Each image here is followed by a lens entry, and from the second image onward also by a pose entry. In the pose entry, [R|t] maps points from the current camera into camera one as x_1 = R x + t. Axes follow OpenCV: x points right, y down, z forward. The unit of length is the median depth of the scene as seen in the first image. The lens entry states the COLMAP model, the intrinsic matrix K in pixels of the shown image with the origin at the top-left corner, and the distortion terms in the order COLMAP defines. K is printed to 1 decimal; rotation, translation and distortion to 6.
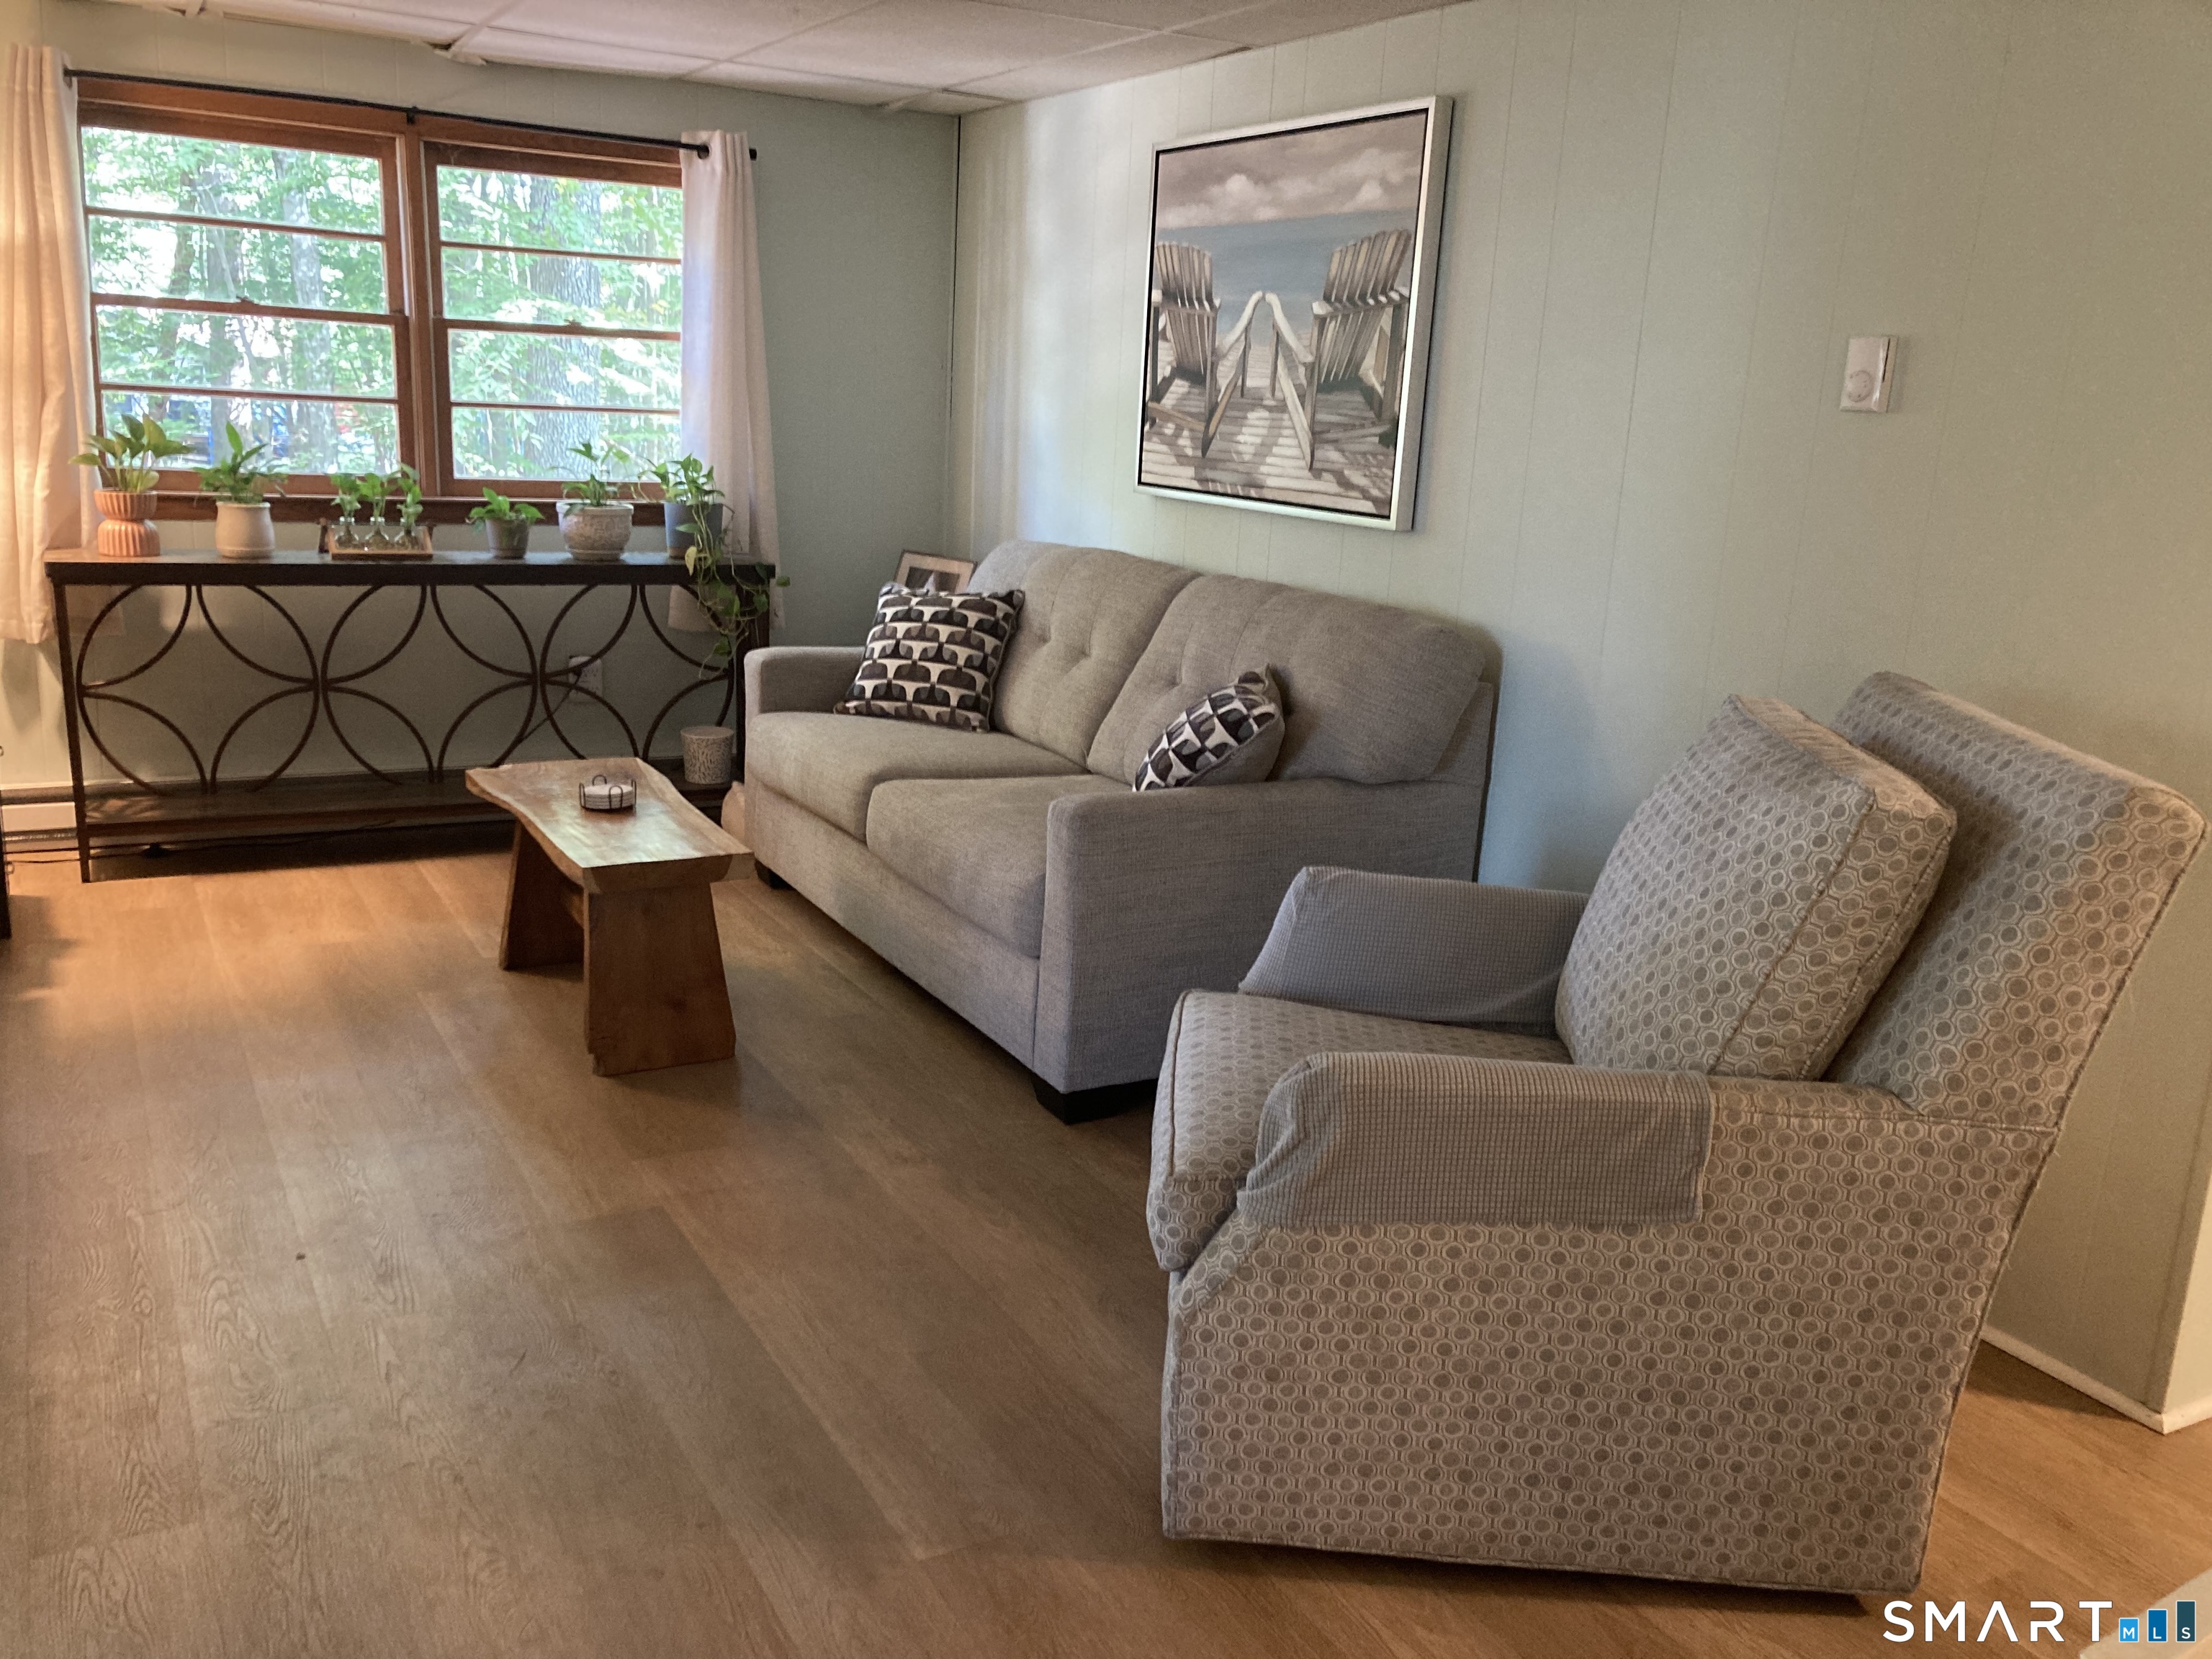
lens RADIAL K [[1830.1, 0, 1104.1], [0, 1830.1, 870.6], [0, 0, 1]] dist [0.083640, -0.109289]
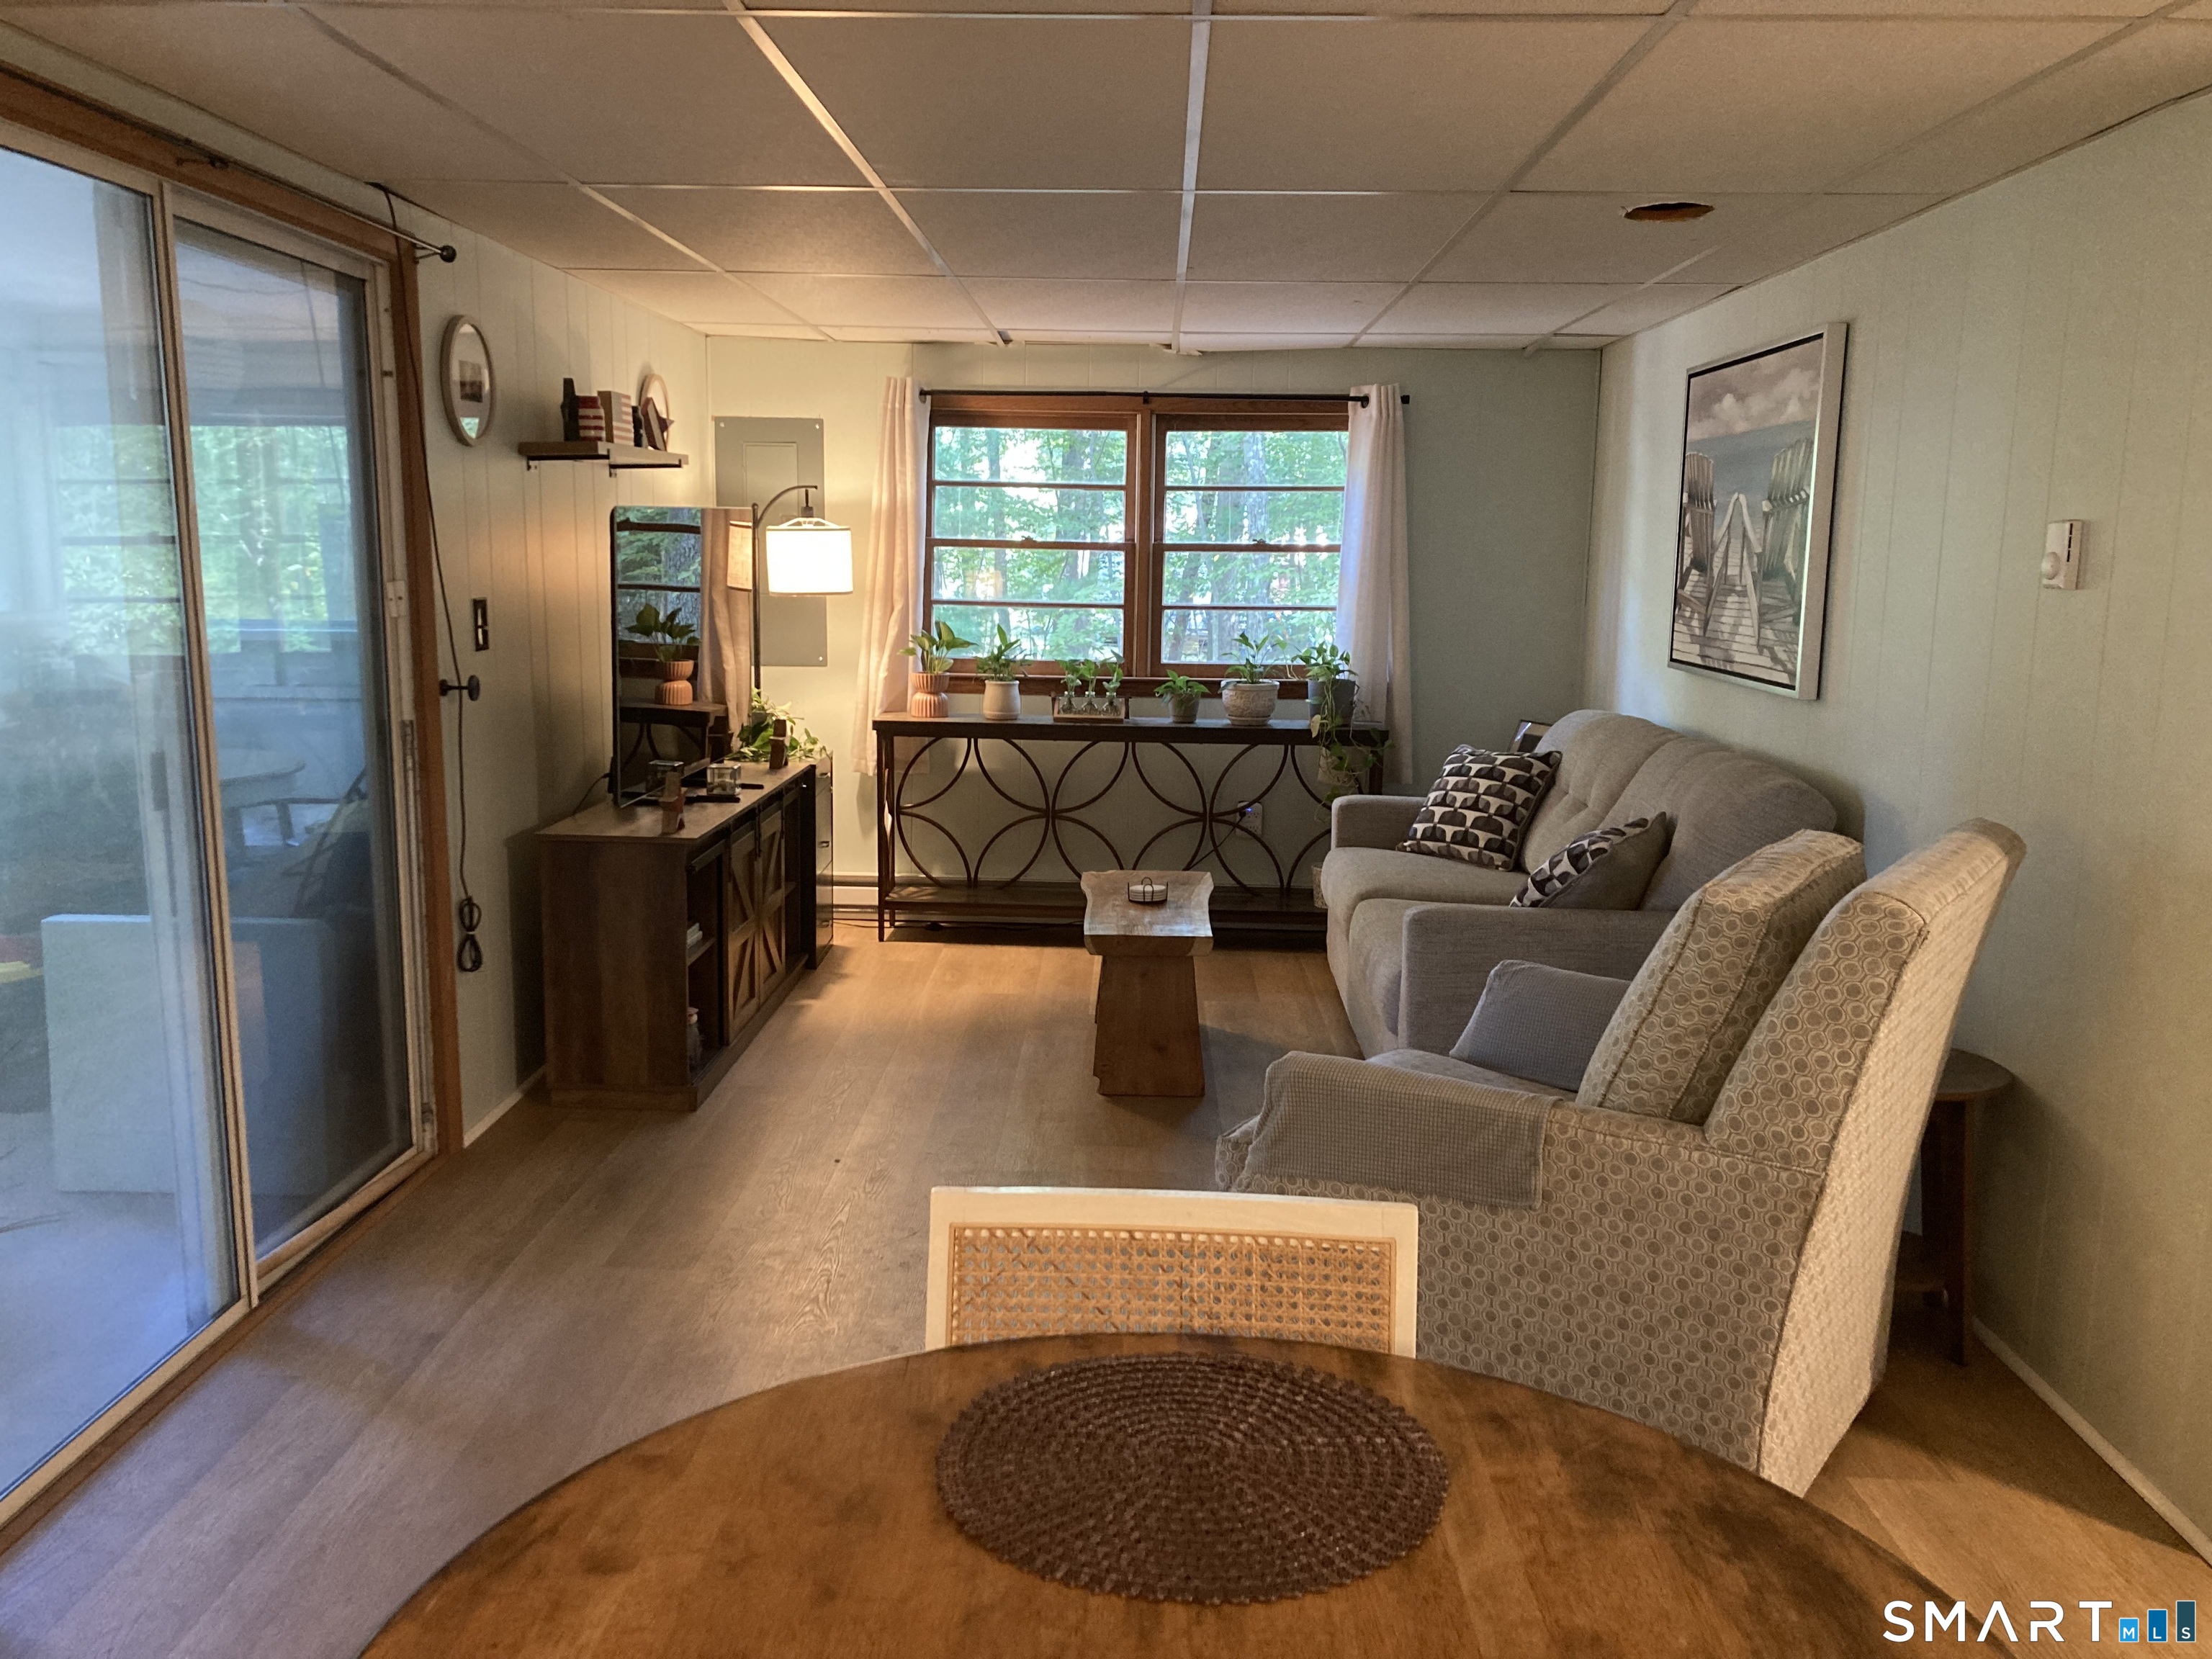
lens RADIAL K [[1830.1, 0, 1104.1], [0, 1830.1, 870.6], [0, 0, 1]] dist [0.083640, -0.109289]
pose [[0.857293, 0.053558, -0.512035, 0.332347], [-0.104687, 0.991930, -0.071523, 0.036458], [0.504073, 0.114920, 0.855981, -0.135542]]
